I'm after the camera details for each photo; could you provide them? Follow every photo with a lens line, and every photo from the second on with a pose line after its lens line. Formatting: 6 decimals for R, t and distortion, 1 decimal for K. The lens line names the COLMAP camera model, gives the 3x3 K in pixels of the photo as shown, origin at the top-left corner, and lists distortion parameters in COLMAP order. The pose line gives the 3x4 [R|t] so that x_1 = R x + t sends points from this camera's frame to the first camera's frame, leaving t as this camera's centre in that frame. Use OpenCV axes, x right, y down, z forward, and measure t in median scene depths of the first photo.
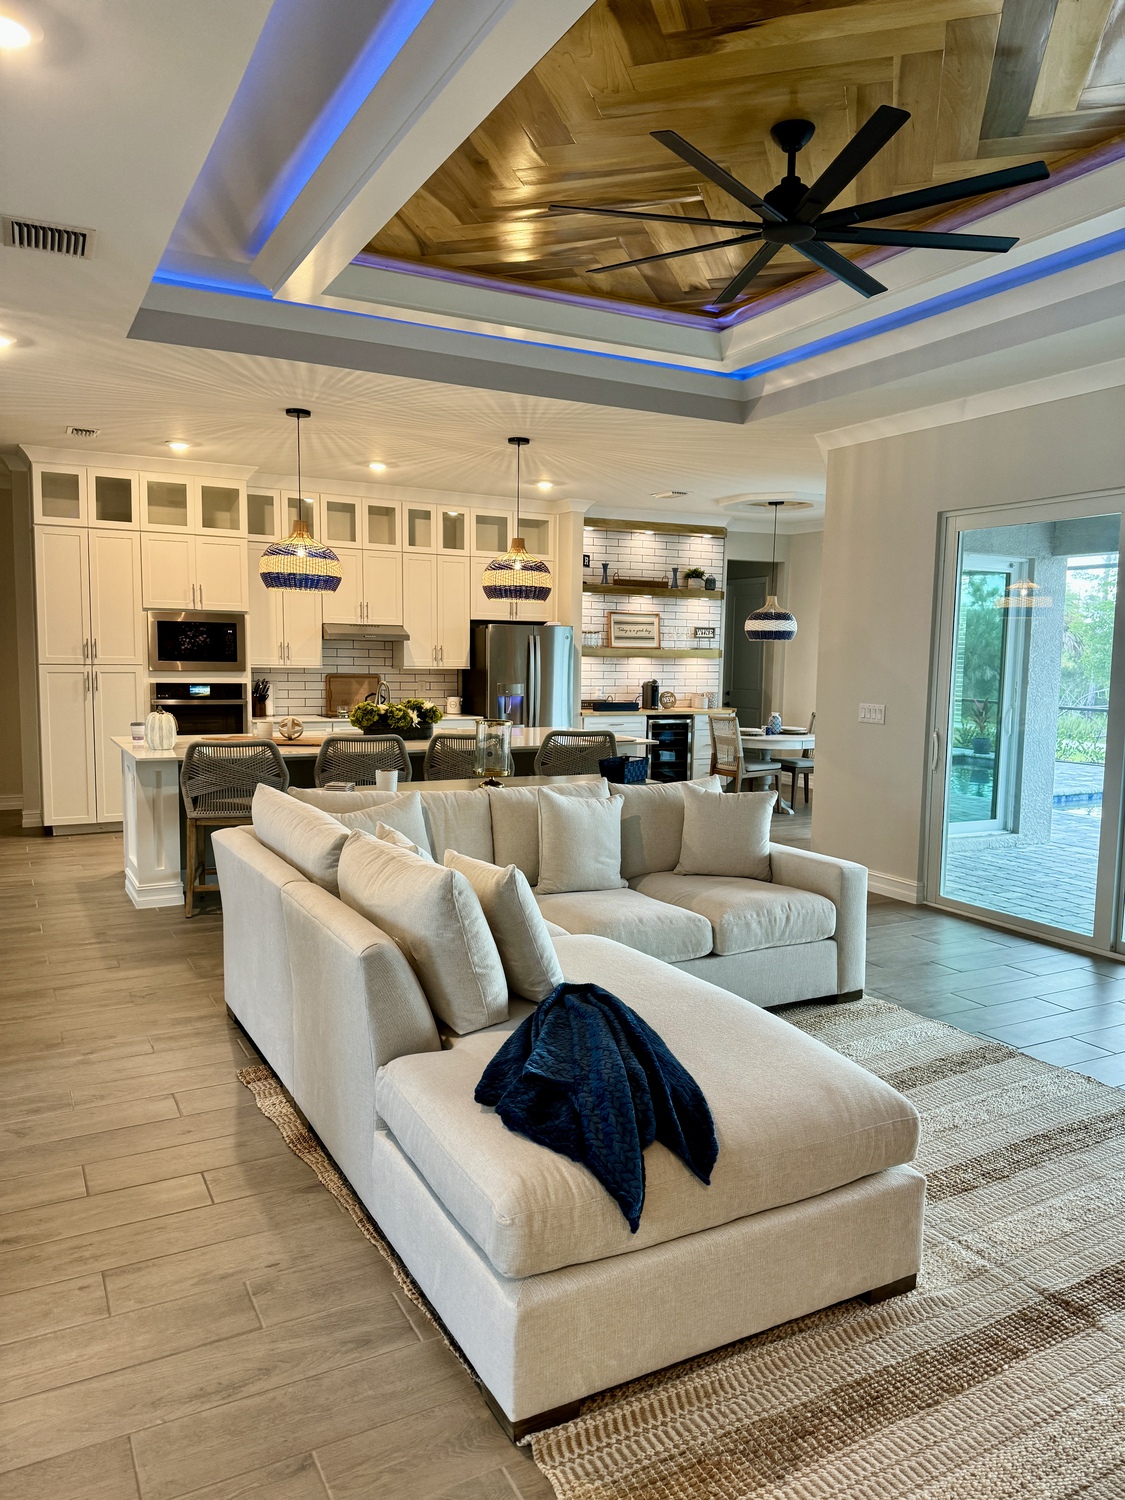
lens RADIAL K [[1067.5, 0, 569.9], [0, 1067.5, 752.7], [0, 0, 1]] dist [0.140480, -0.249399]
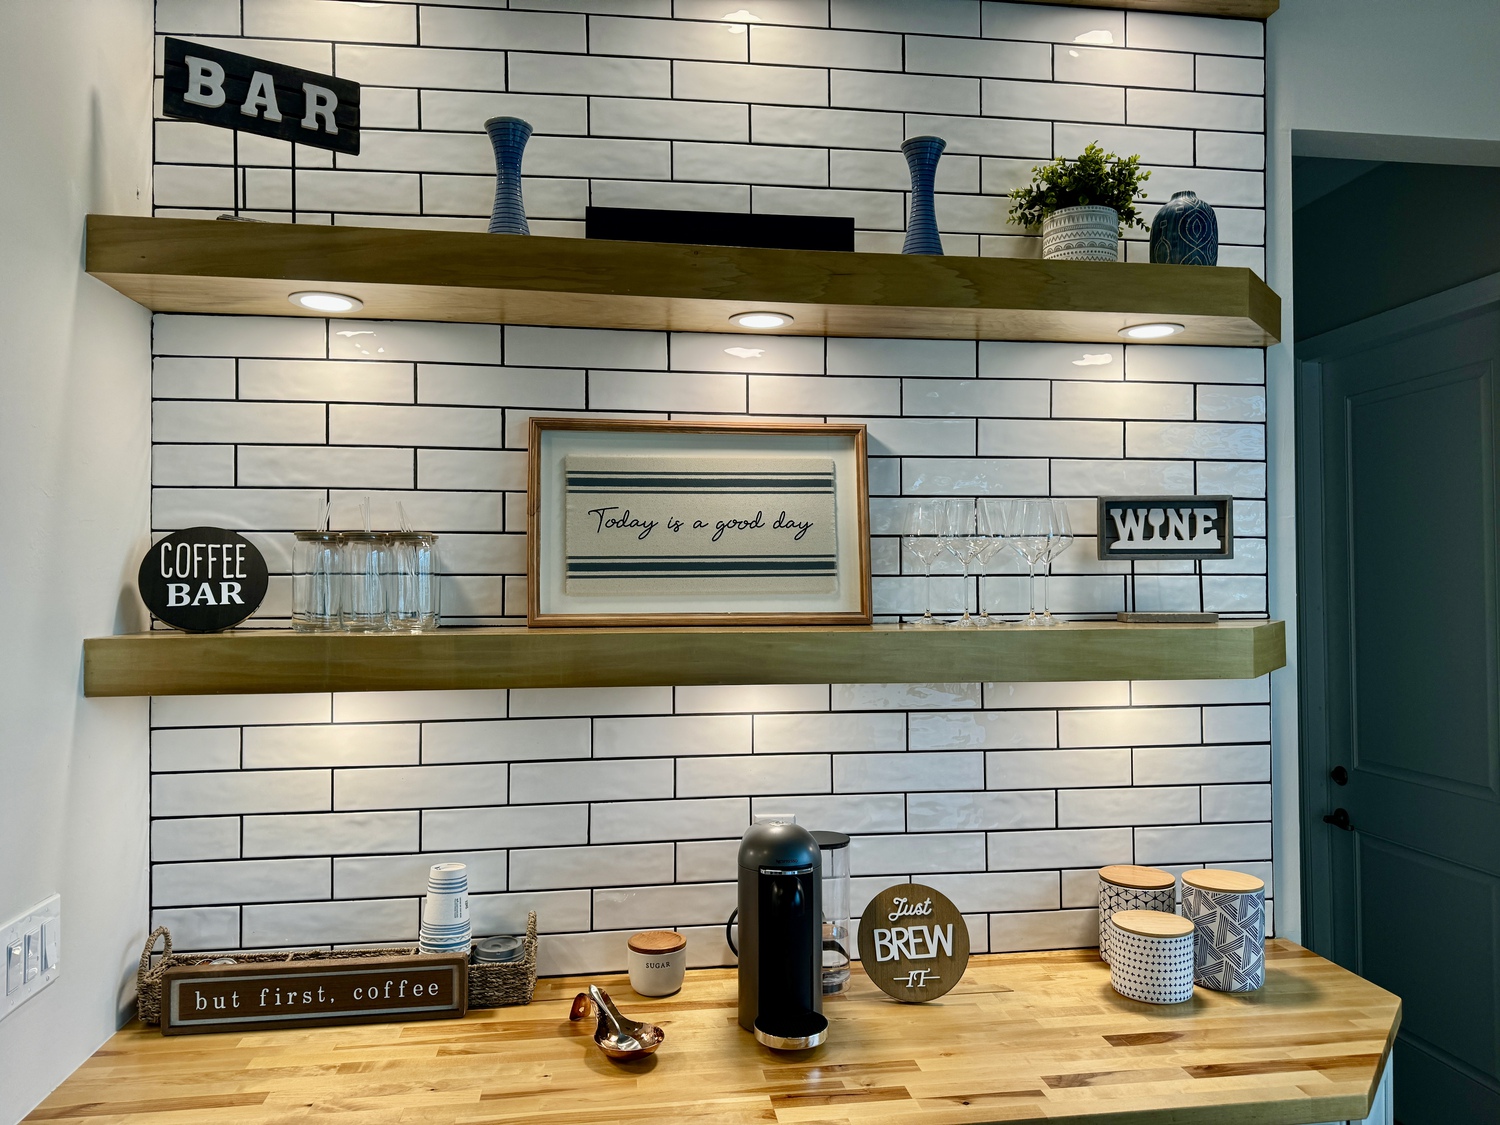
lens RADIAL K [[1087.0, 0, 750.0], [0, 1087.0, 562.5], [0, 0, 1]] dist [0.011950, -0.000292]
pose [[0.938000, -0.028534, -0.345458, 0.199585], [-0.013922, 0.992701, -0.119795, -0.135777], [0.346355, 0.117177, 0.930757, 1.310974]]
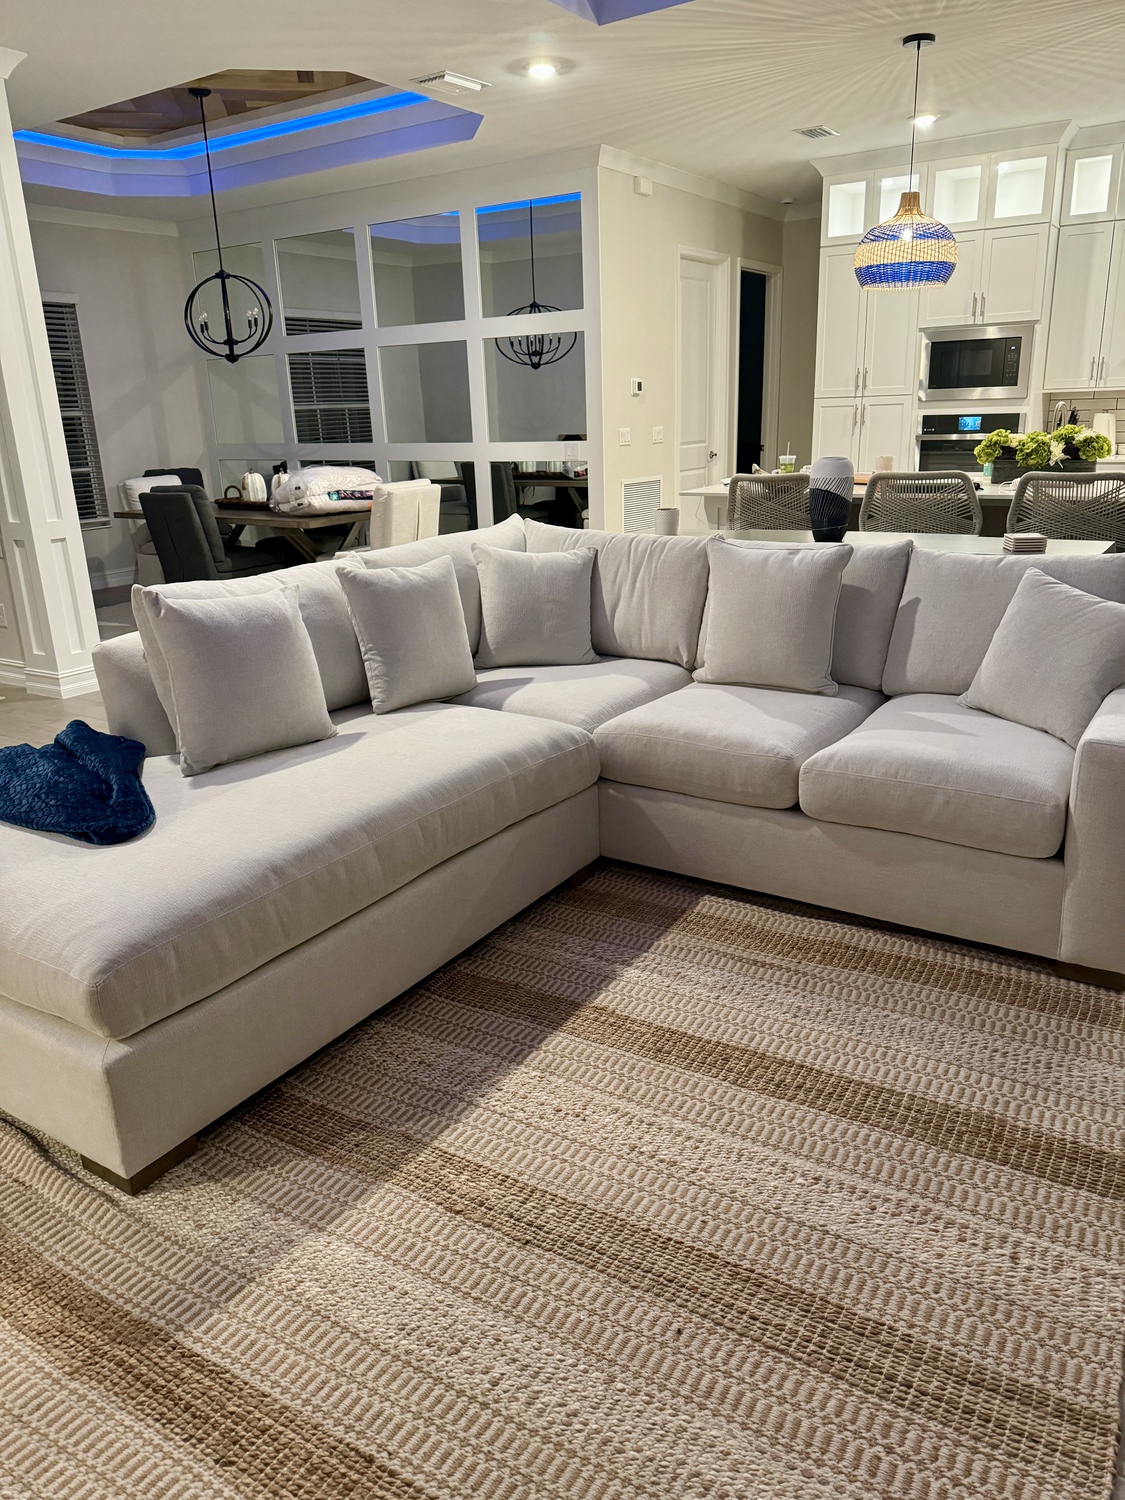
lens RADIAL K [[1087.0, 0, 562.5], [0, 1087.0, 750.0], [0, 0, 1]] dist [0.011950, -0.000292]
pose [[0.465958, 0.235948, -0.852767, 0.379615], [-0.045199, 0.968878, 0.243378, -0.002054], [0.883651, -0.074860, 0.462121, 0.349573]]
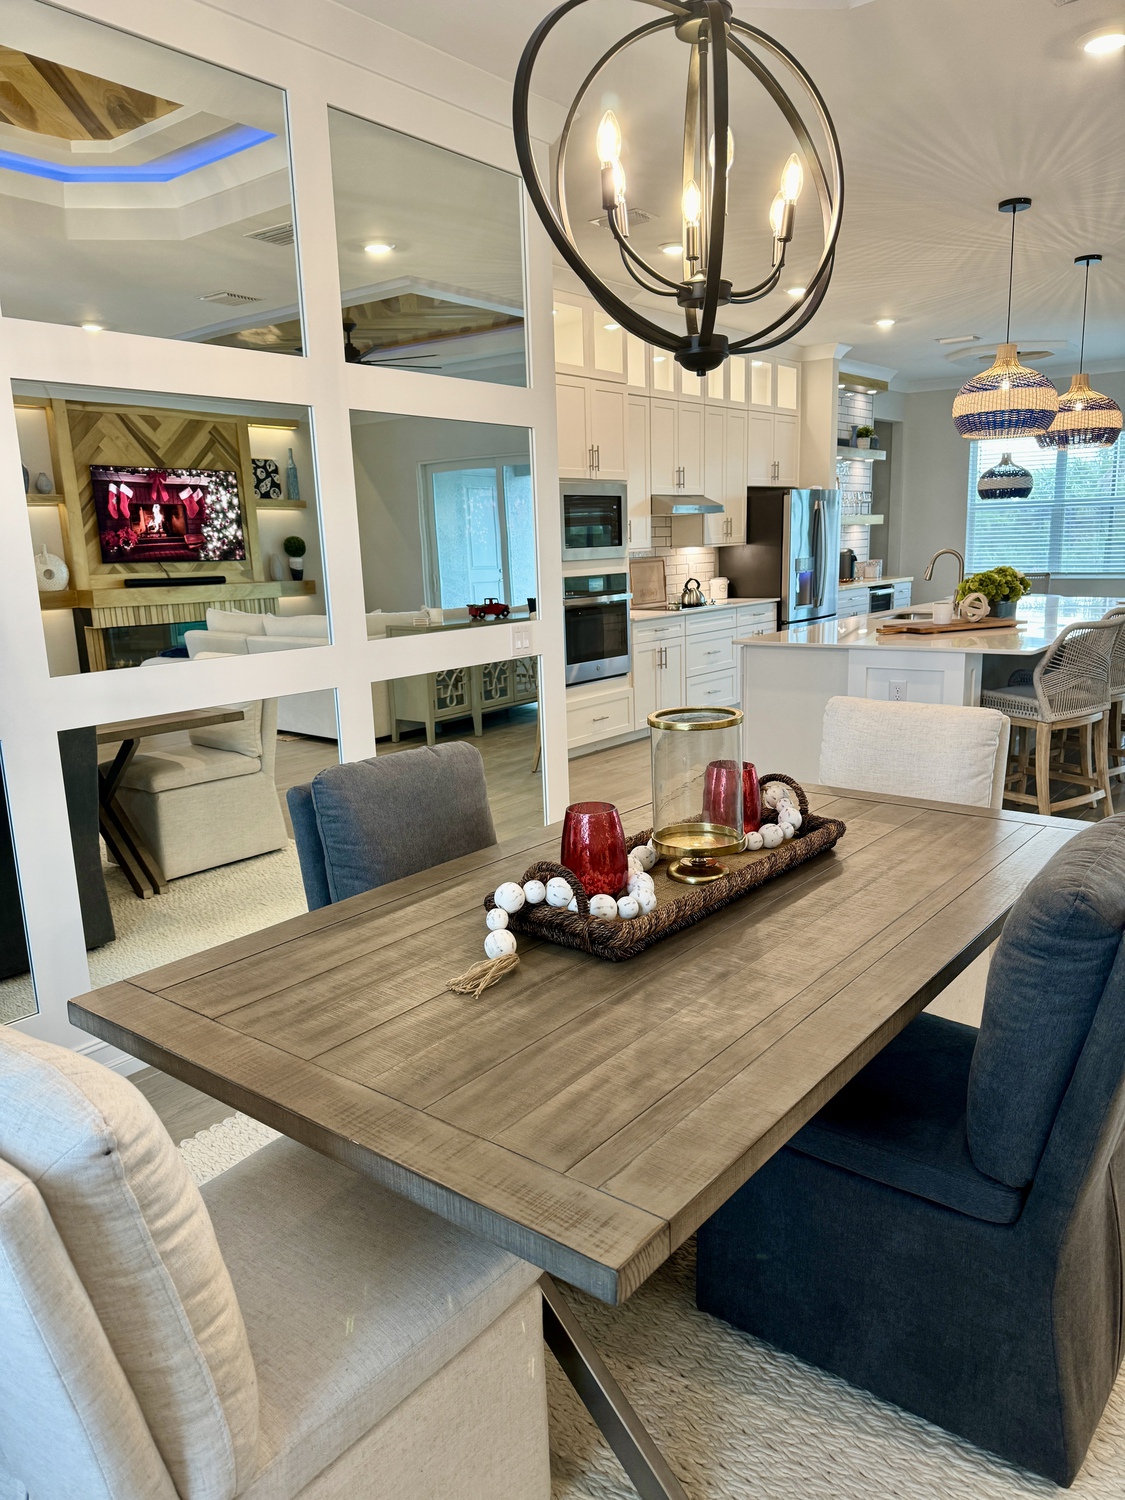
lens RADIAL K [[1056.5, 0, 565.1], [0, 1056.5, 750.5], [0, 0, 1]] dist [0.190608, -0.388375]
pose [[0.918778, -0.122058, 0.375432, -0.813838], [0.085342, 0.989925, 0.112983, -0.033159], [-0.385440, -0.071766, 0.919938, 0.344361]]
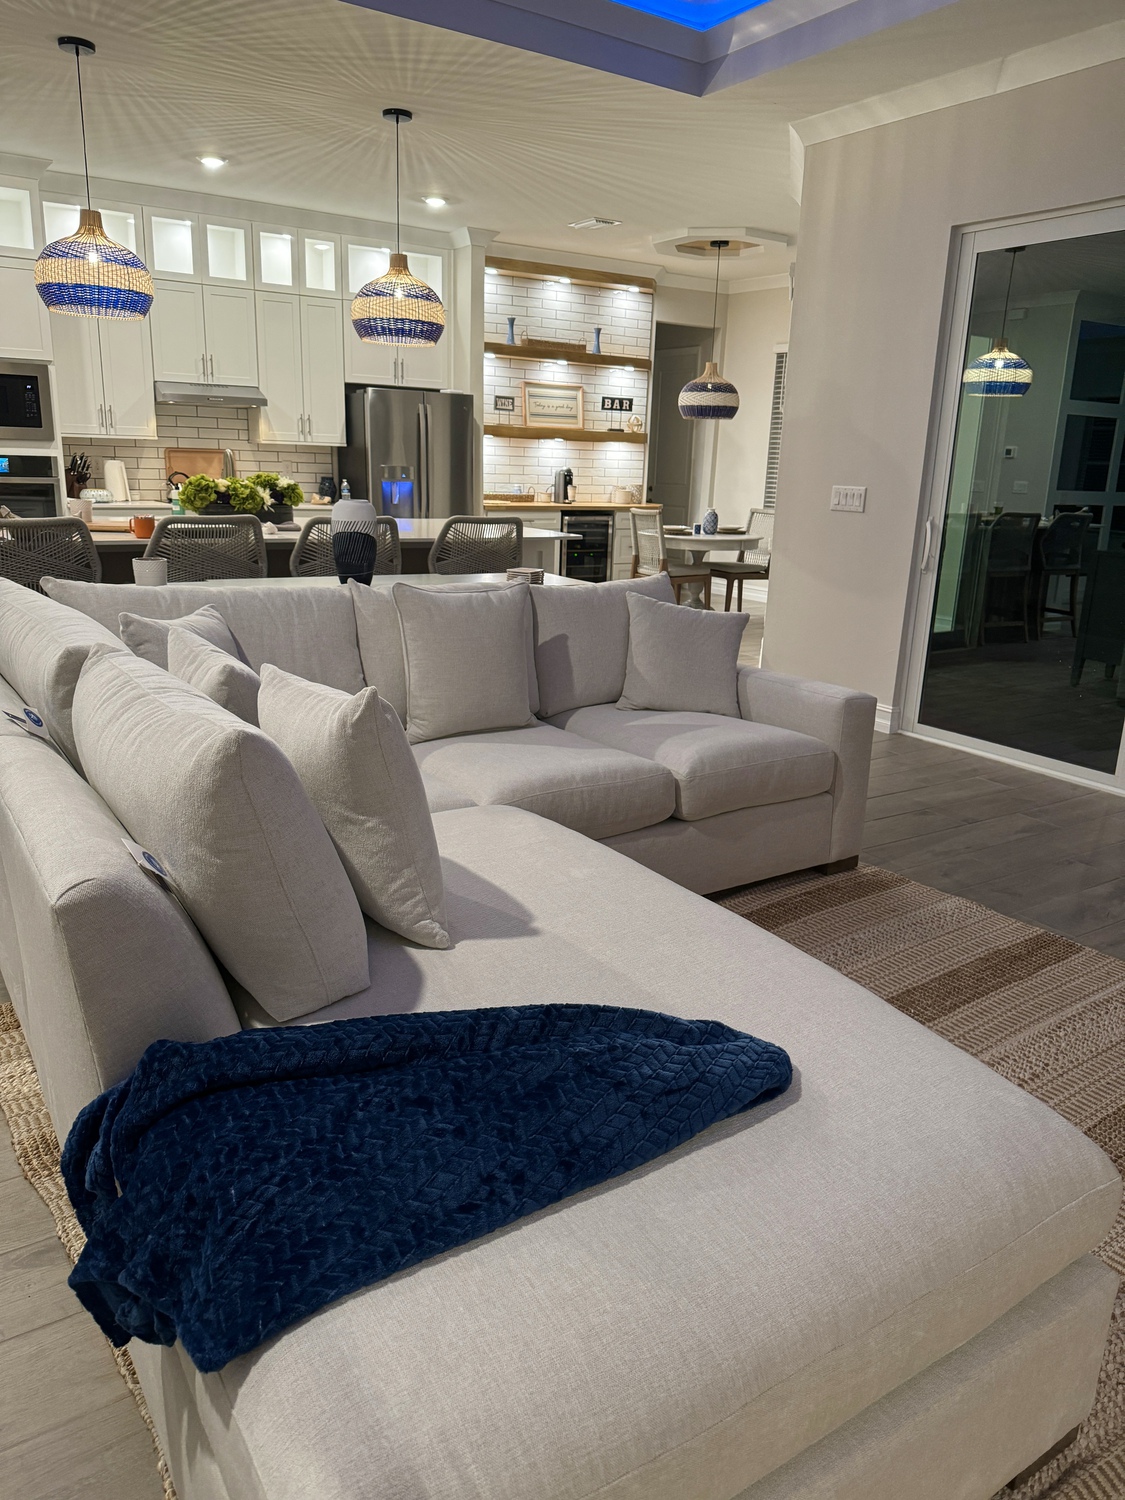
lens RADIAL K [[1087.0, 0, 562.5], [0, 1087.0, 750.0], [0, 0, 1]] dist [0.011950, -0.000292]
pose [[0.996365, -0.007637, 0.084849, -0.001717], [-0.006746, 0.985774, 0.167939, 0.013117], [-0.084925, -0.167900, 0.982139, 0.188401]]
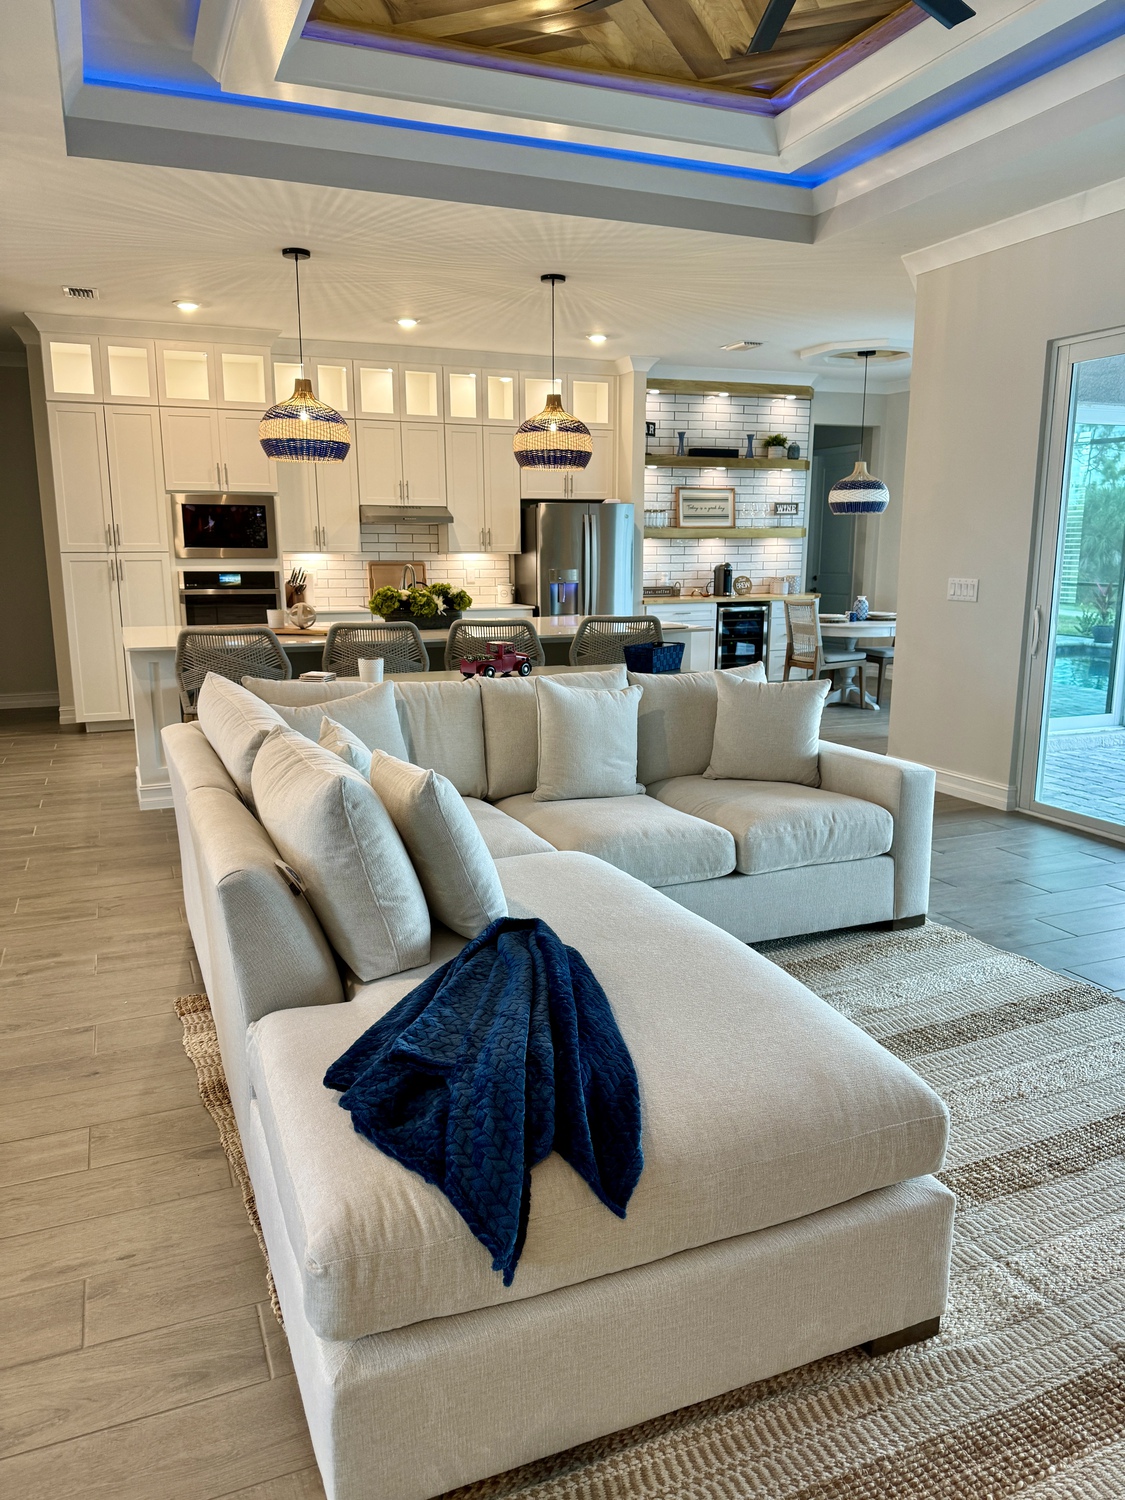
lens RADIAL K [[1069.0, 0, 559.4], [0, 1069.0, 763.4], [0, 0, 1]] dist [0.110220, -0.160734]
pose [[0.994630, 0.001907, -0.103477, 0.049374], [0.008830, 0.994621, 0.103206, 0.008714], [0.103118, -0.103565, 0.989263, 0.100049]]
